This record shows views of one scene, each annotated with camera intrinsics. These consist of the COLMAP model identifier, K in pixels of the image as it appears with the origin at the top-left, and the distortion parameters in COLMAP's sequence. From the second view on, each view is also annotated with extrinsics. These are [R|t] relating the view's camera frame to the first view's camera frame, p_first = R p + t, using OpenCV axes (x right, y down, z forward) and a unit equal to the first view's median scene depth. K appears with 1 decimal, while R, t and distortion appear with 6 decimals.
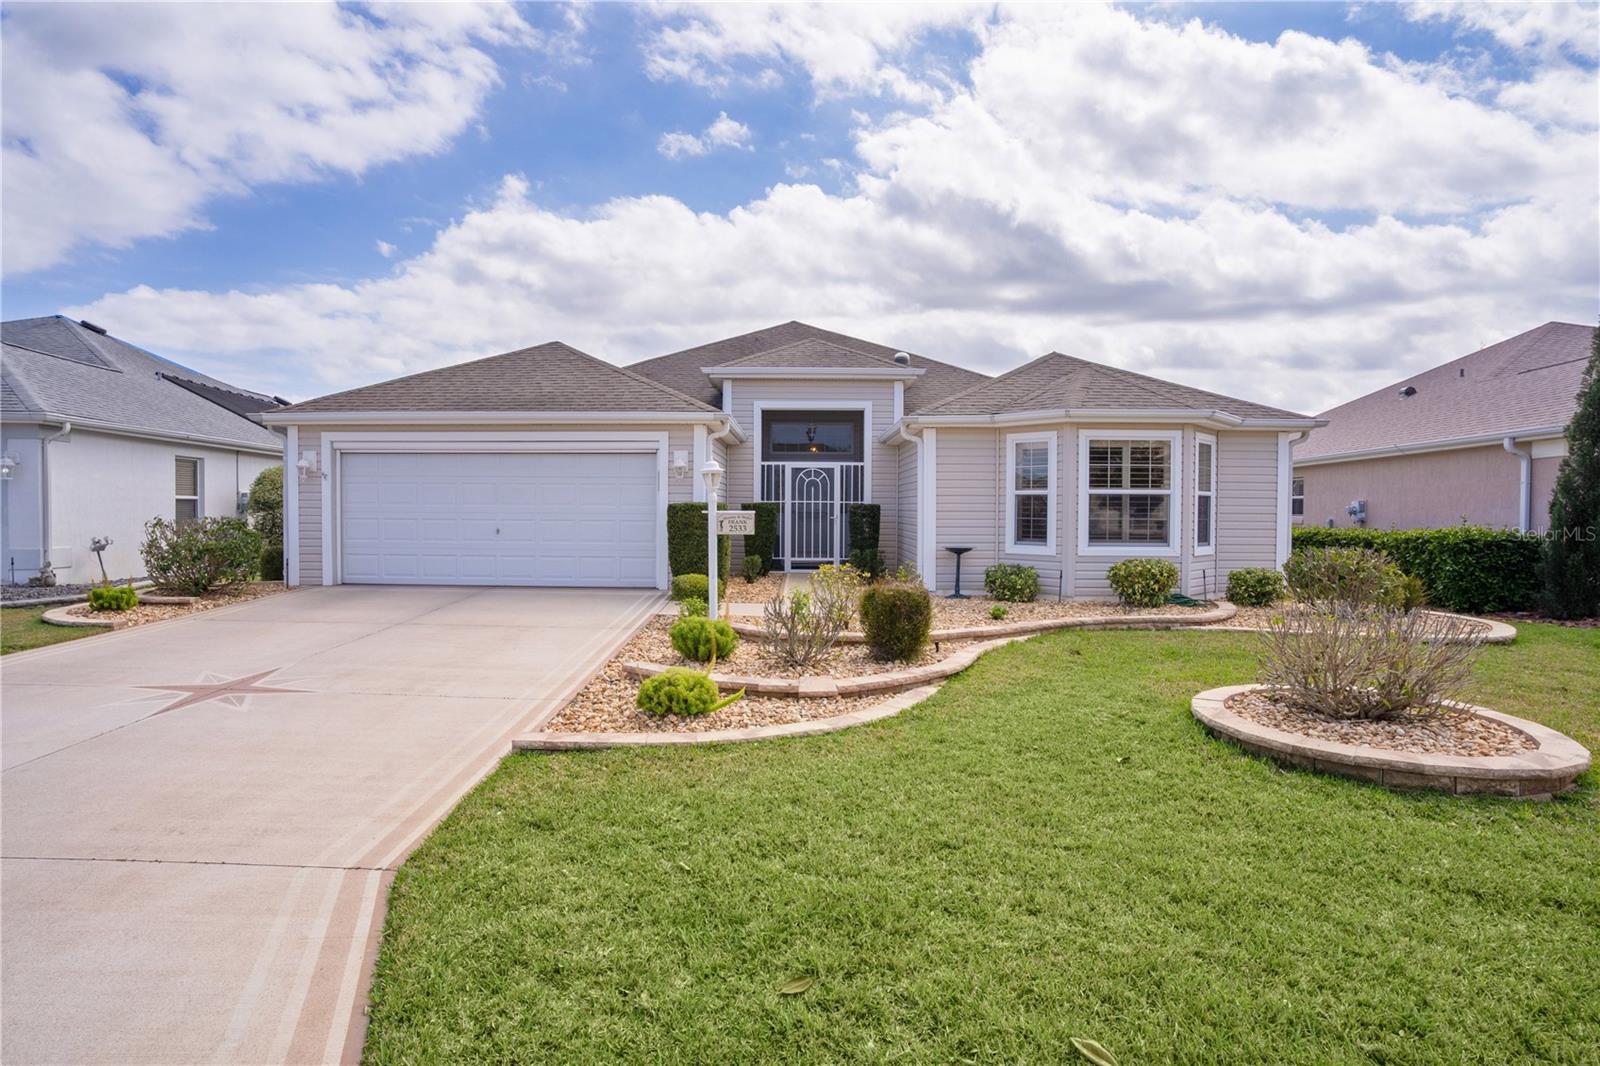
lens RADIAL K [[868.7, 0, 787.7], [0, 868.7, 539.2], [0, 0, 1]] dist [-0.048890, 0.004920]
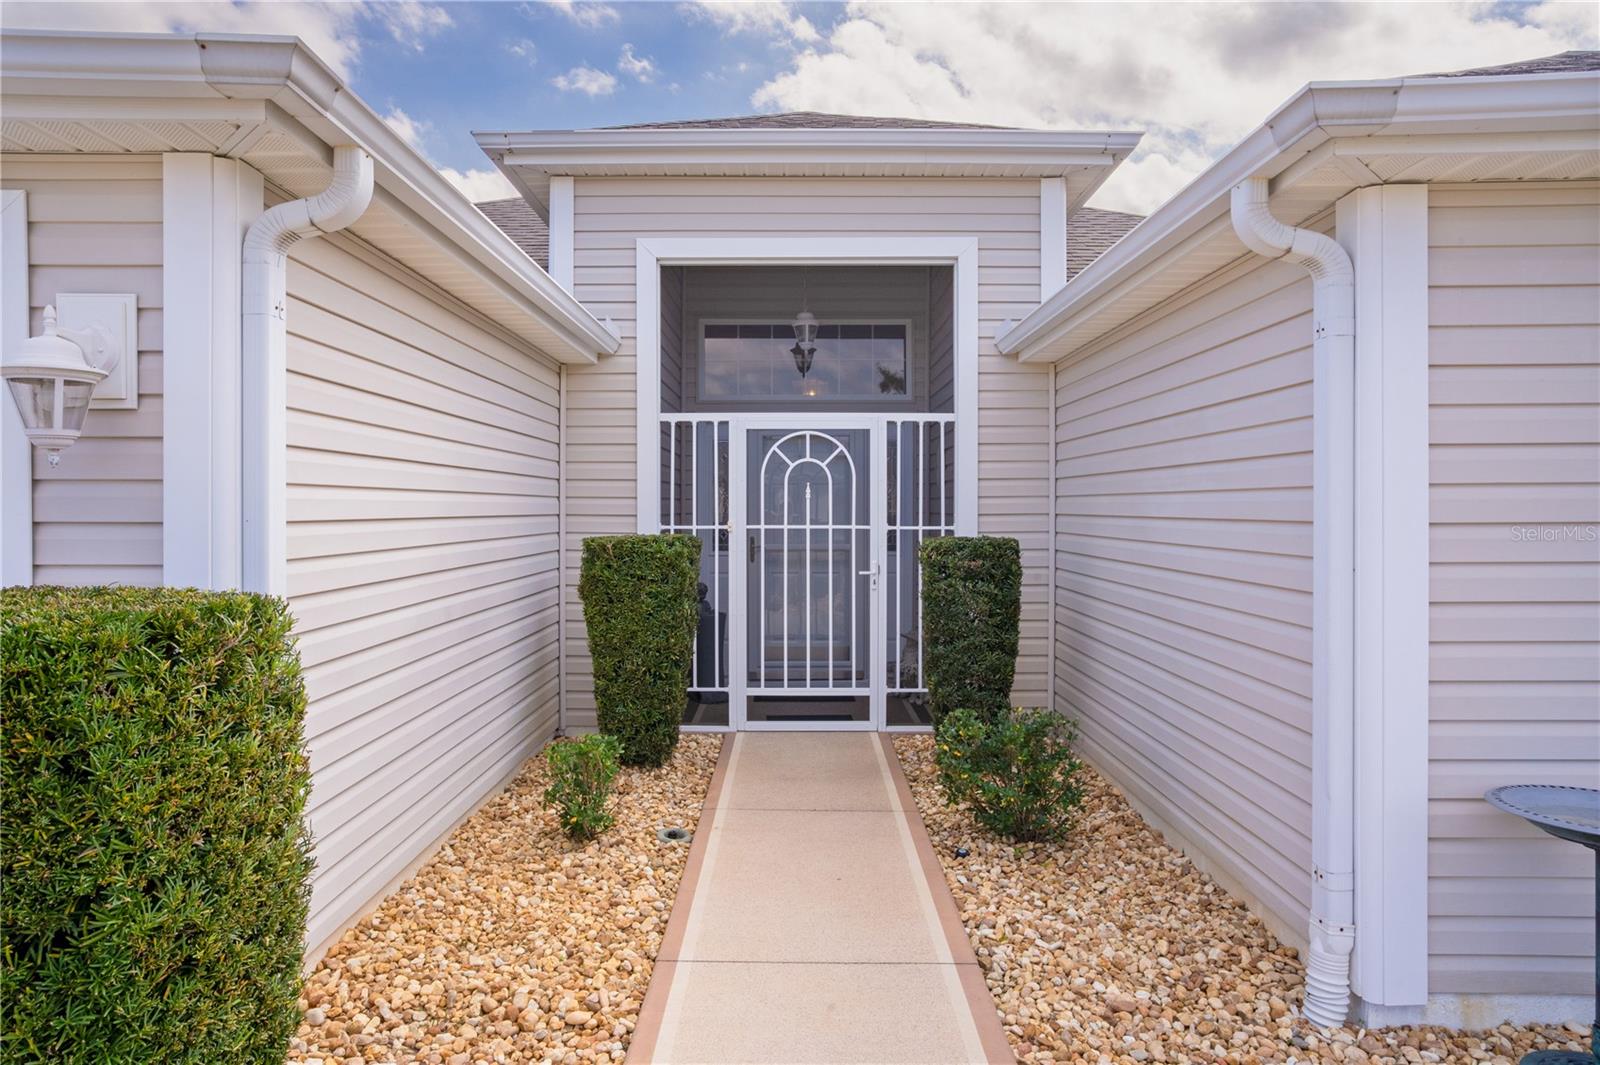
lens RADIAL K [[958.5, 0, 788.0], [0, 958.5, 528.1], [0, 0, 1]] dist [-0.050912, -0.000106]
pose [[0.999977, -0.006107, 0.003013, 0.025382], [0.006152, 0.999869, -0.014980, -0.048540], [-0.002921, 0.014998, 0.999883, 0.807727]]
